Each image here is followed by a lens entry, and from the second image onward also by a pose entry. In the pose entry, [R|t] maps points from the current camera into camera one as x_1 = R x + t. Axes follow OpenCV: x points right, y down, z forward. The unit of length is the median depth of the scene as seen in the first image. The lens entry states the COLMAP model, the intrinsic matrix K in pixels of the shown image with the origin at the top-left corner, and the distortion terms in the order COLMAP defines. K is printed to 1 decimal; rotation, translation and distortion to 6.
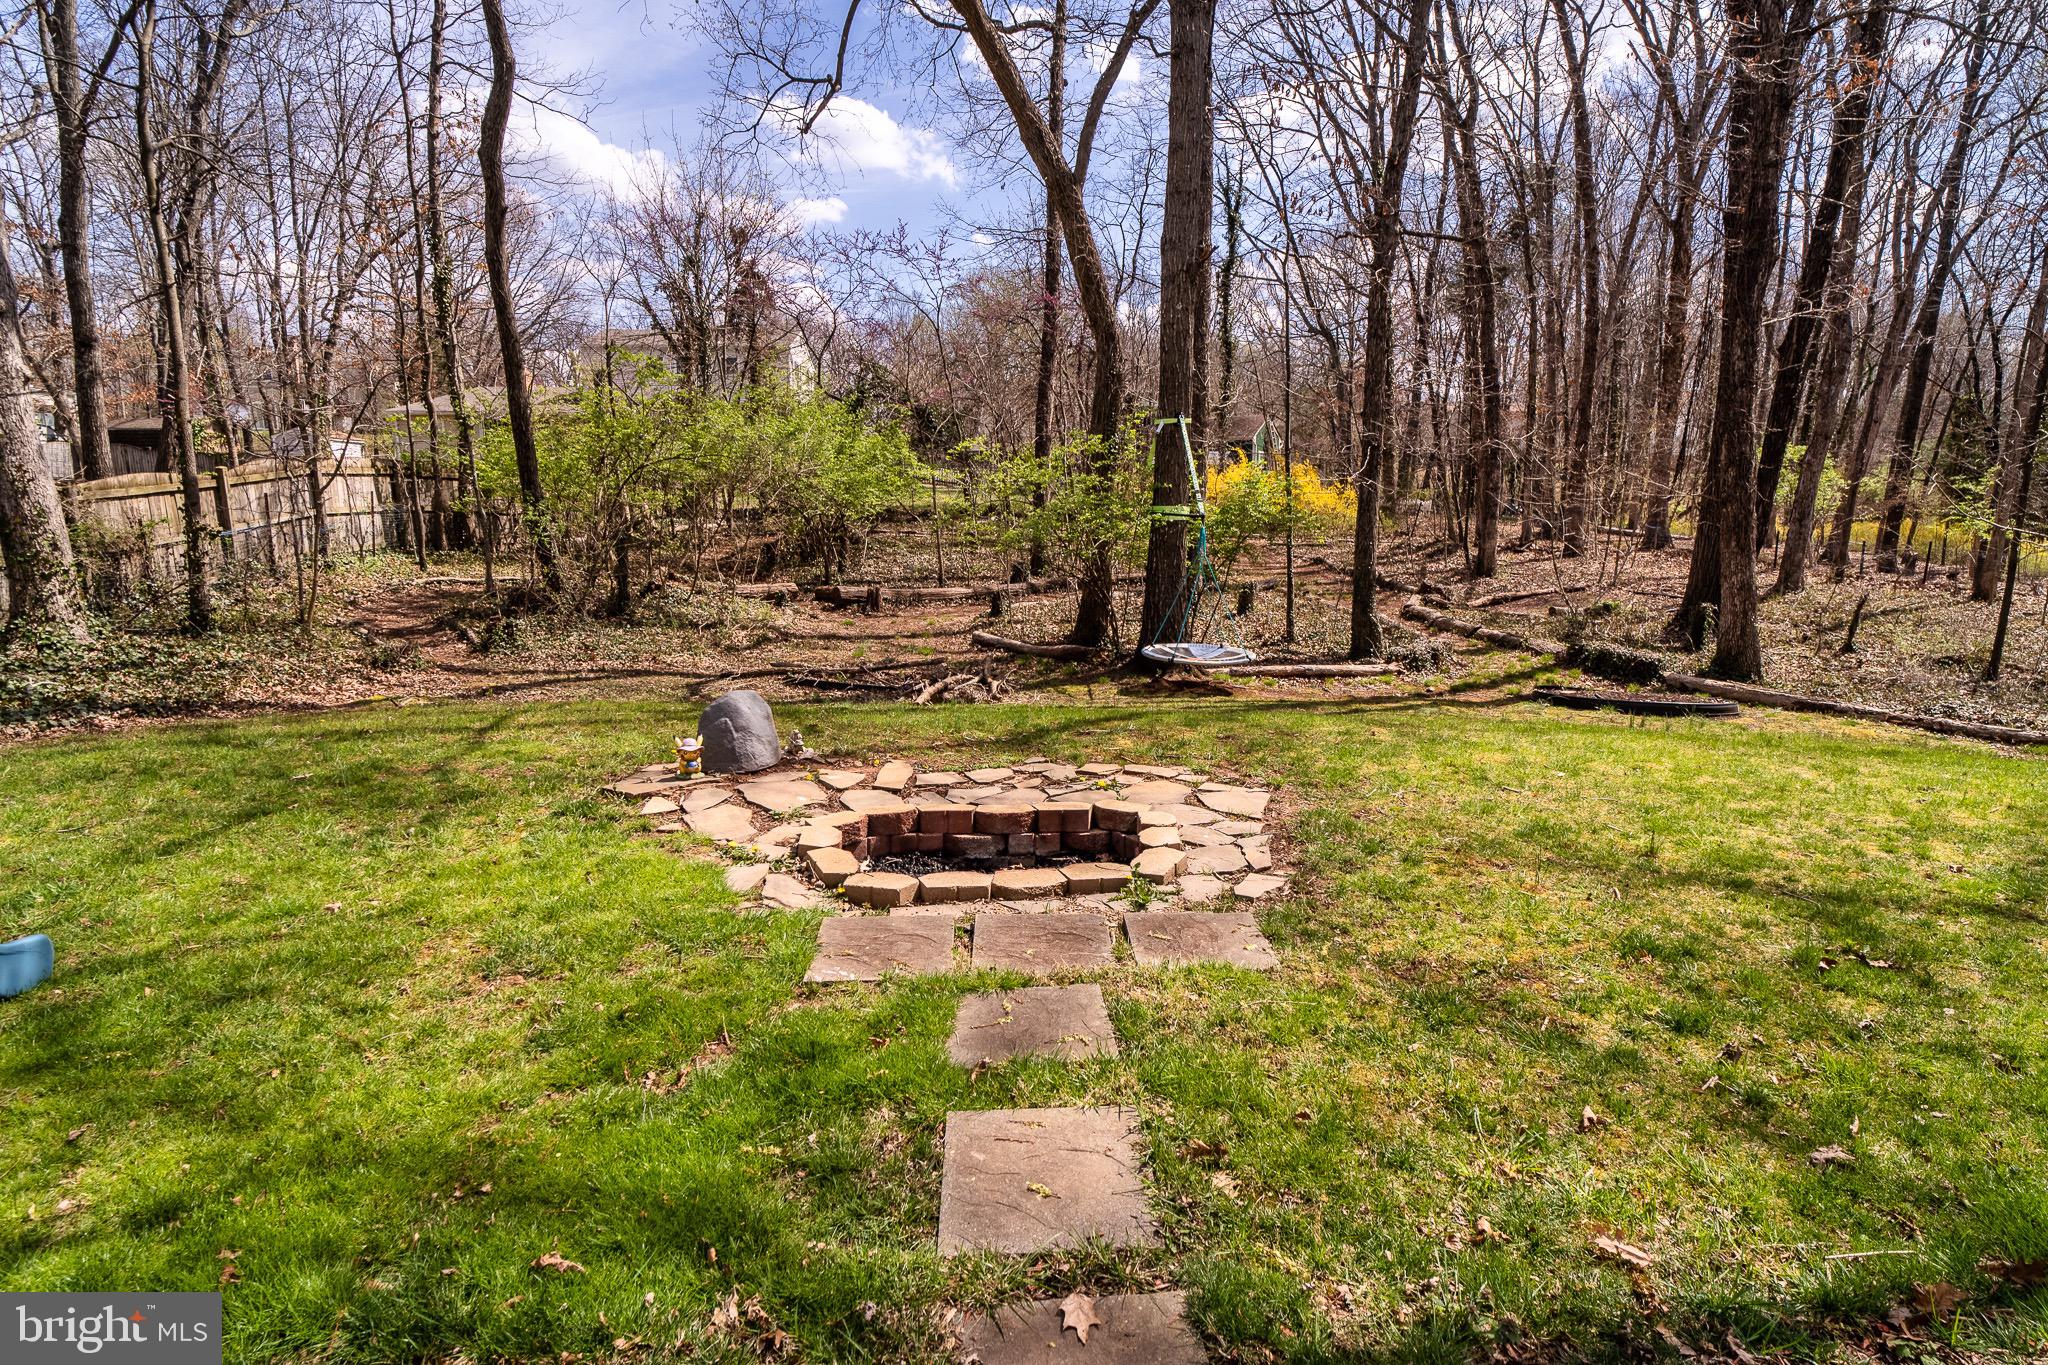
lens RADIAL K [[1061.3, 0, 1023.7], [0, 1061.3, 684.4], [0, 0, 1]] dist [-0.000938, -0.001133]
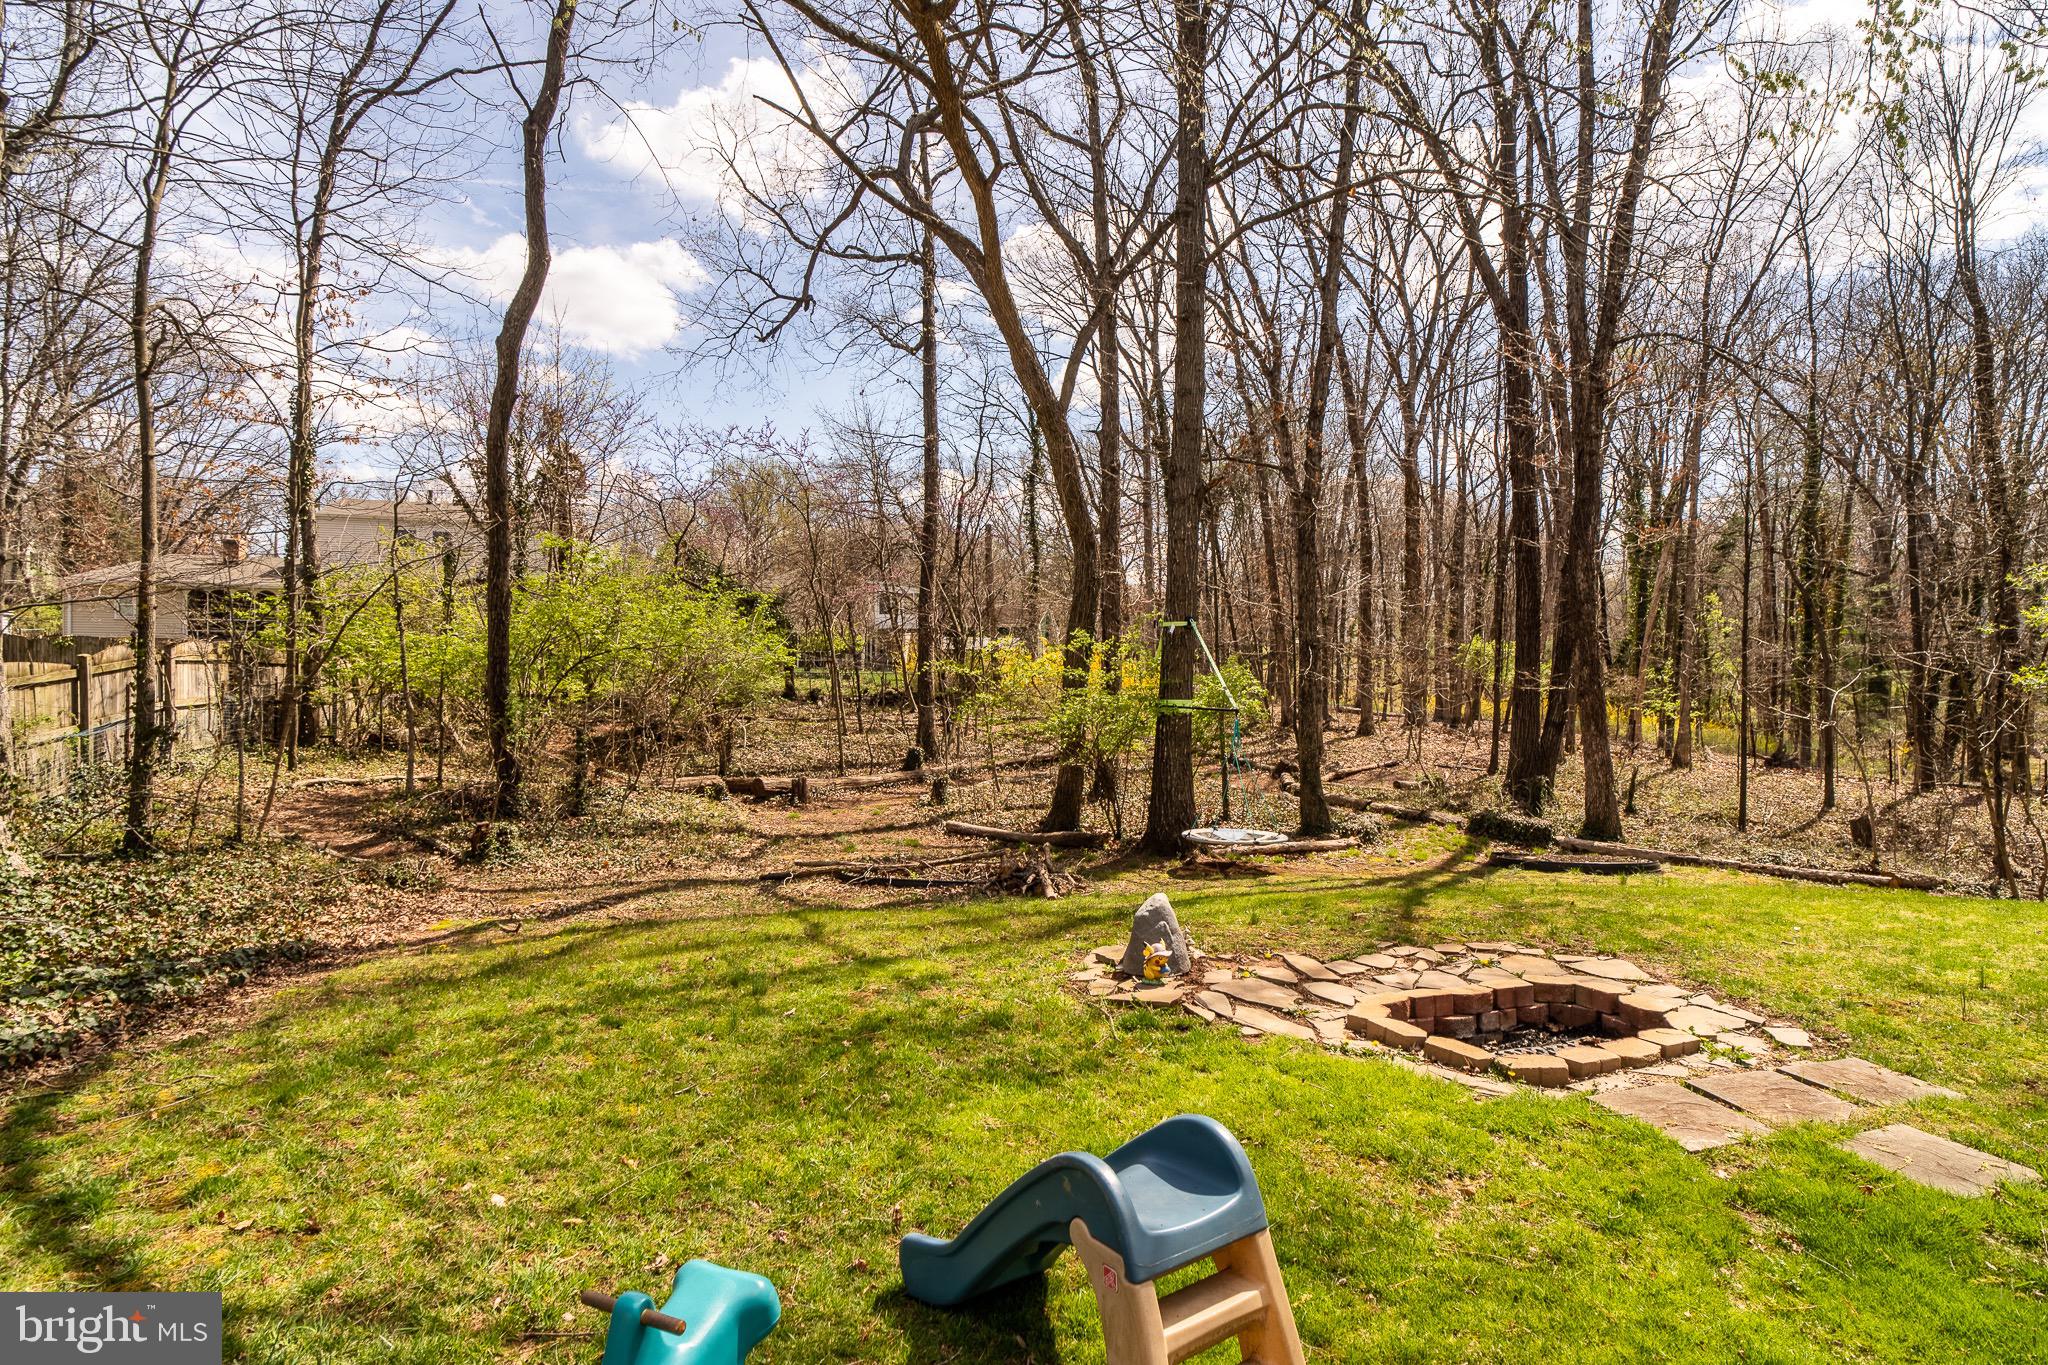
lens RADIAL K [[1061.3, 0, 1021.3], [0, 1061.3, 685.0], [0, 0, 1]] dist [-0.000938, -0.001133]
pose [[0.963385, 0.000491, 0.268123, -0.285824], [0.043917, 0.986204, -0.159601, -0.015167], [-0.264502, 0.165532, 0.950072, 0.005745]]
